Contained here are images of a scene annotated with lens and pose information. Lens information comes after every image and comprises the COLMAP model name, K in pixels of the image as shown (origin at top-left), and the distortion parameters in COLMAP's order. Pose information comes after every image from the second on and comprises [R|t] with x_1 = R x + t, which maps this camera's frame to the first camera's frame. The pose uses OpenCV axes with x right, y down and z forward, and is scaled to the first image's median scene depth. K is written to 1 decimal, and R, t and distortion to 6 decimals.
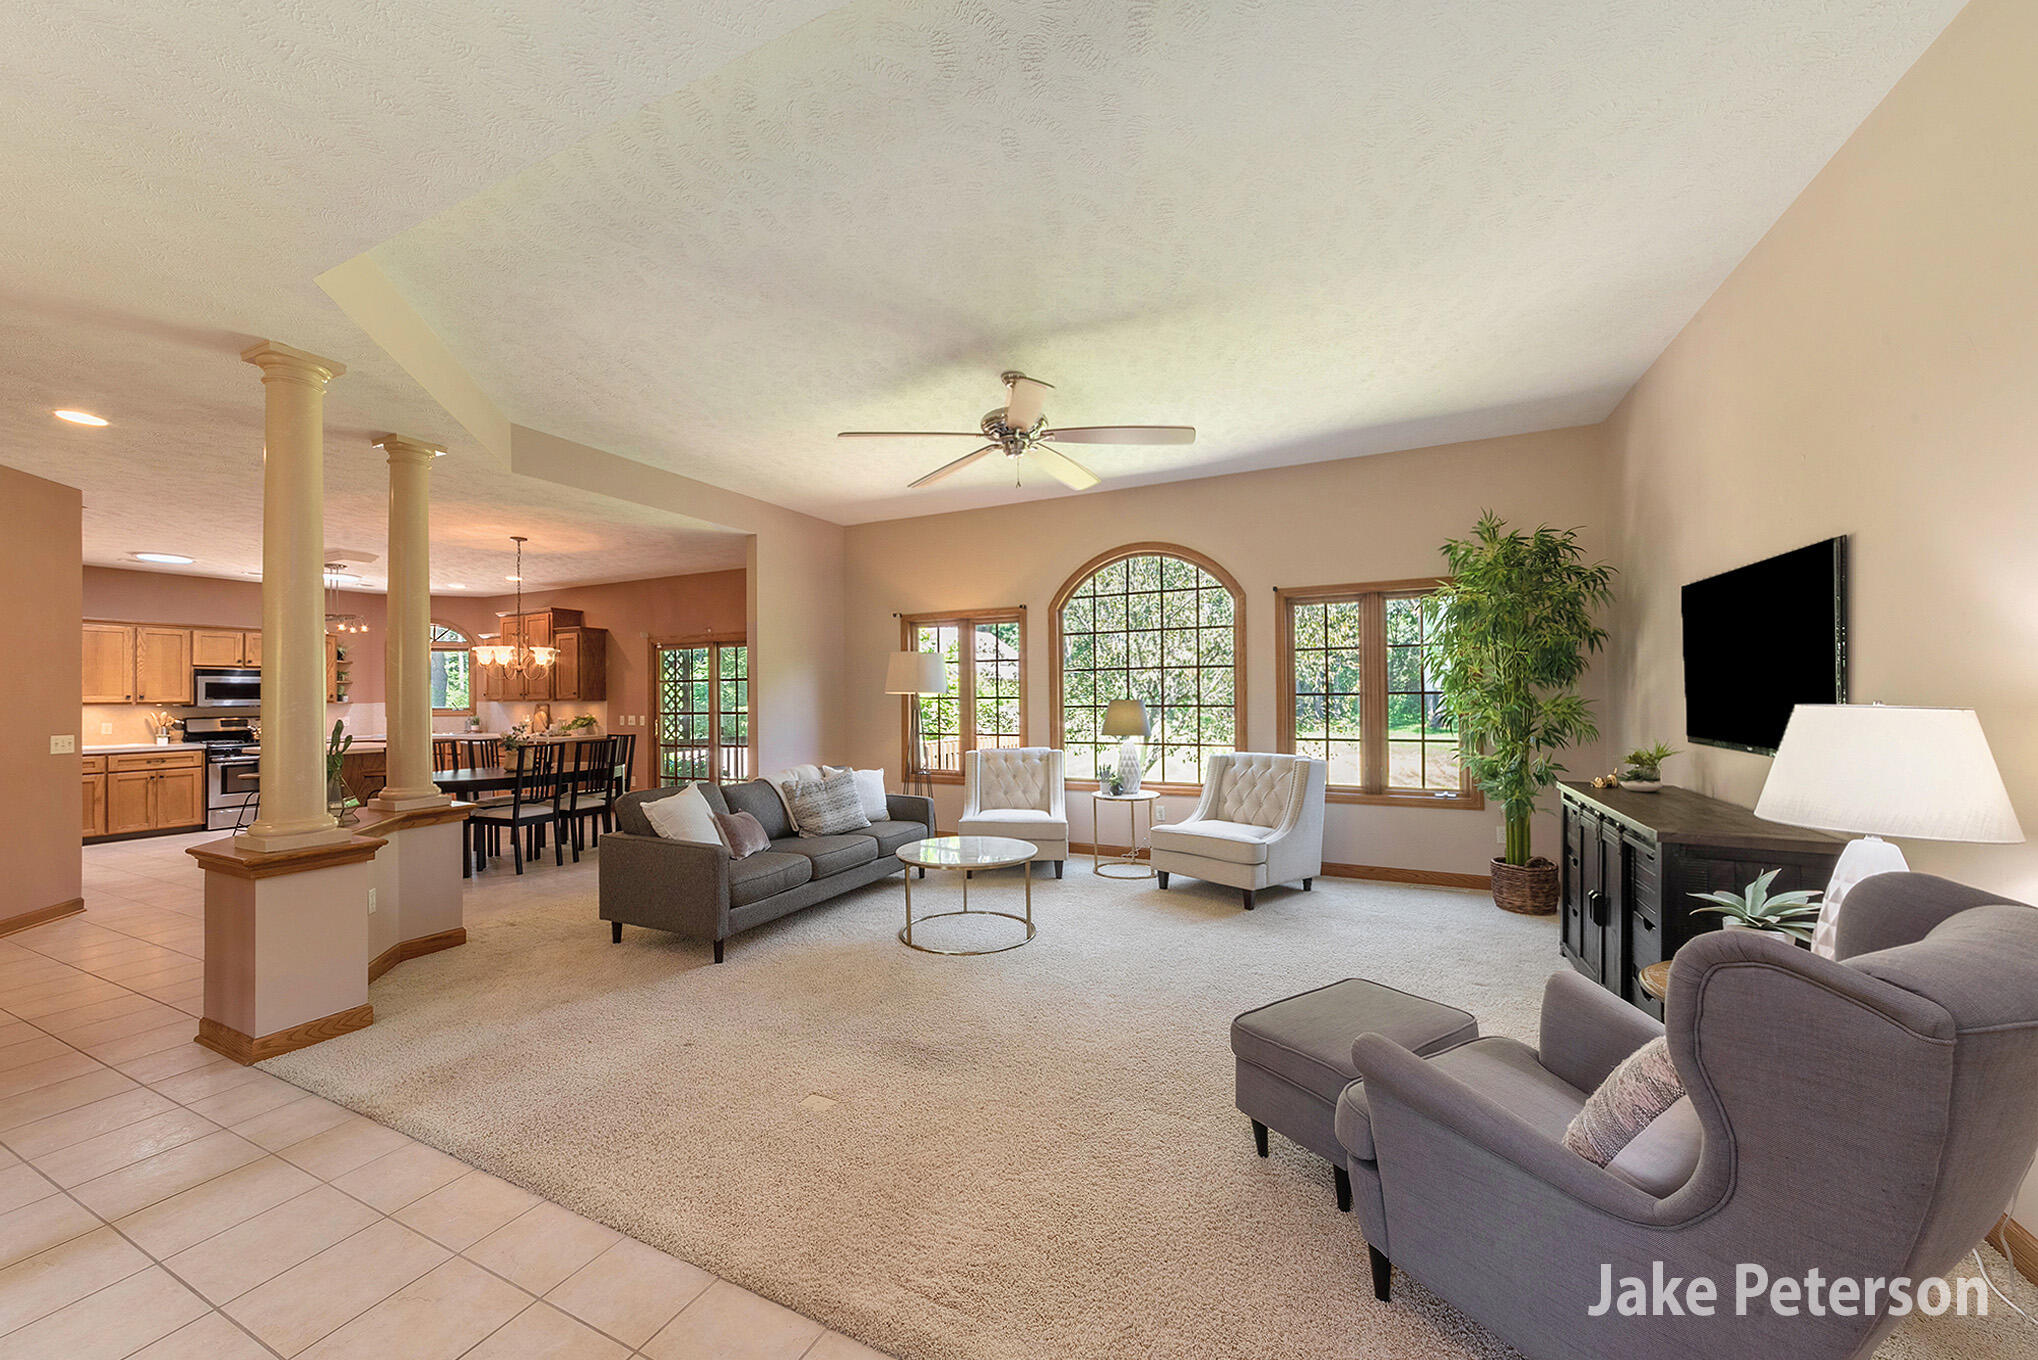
lens RADIAL K [[706.2, 0, 1081.7], [0, 706.2, 688.1], [0, 0, 1]] dist [0.000677, -0.003381]
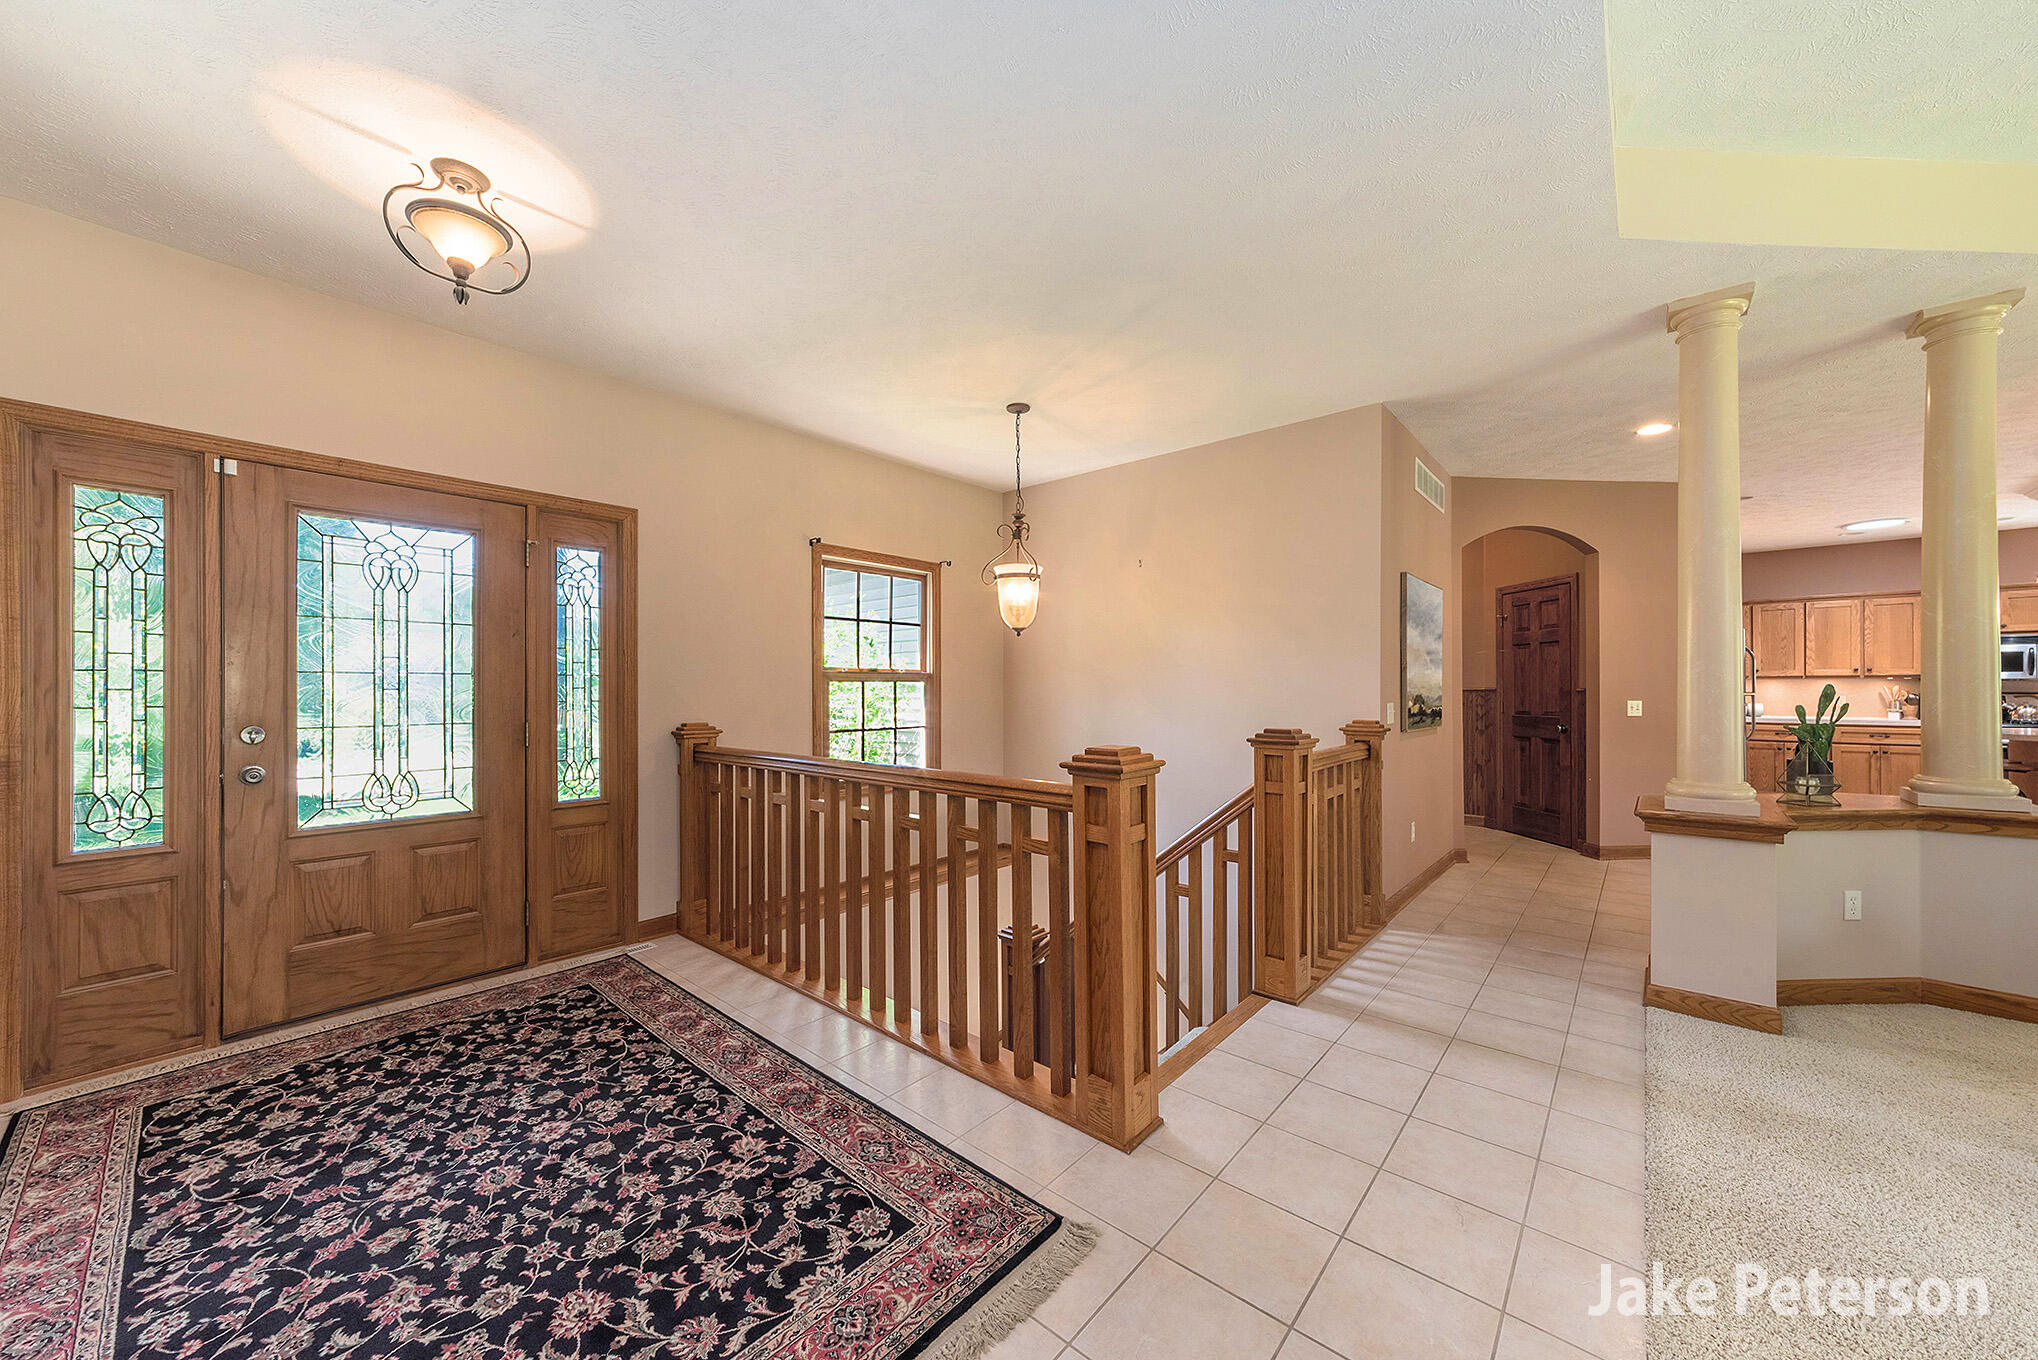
lens RADIAL K [[727.3, 0, 950.6], [0, 727.3, 688.4], [0, 0, 1]] dist [0.001116, 0.000489]
pose [[-0.360982, 0.008771, -0.932532, 0.077311], [0.014683, 0.999885, 0.003720, 0.015084], [0.932457, -0.012349, -0.361069, 0.158721]]
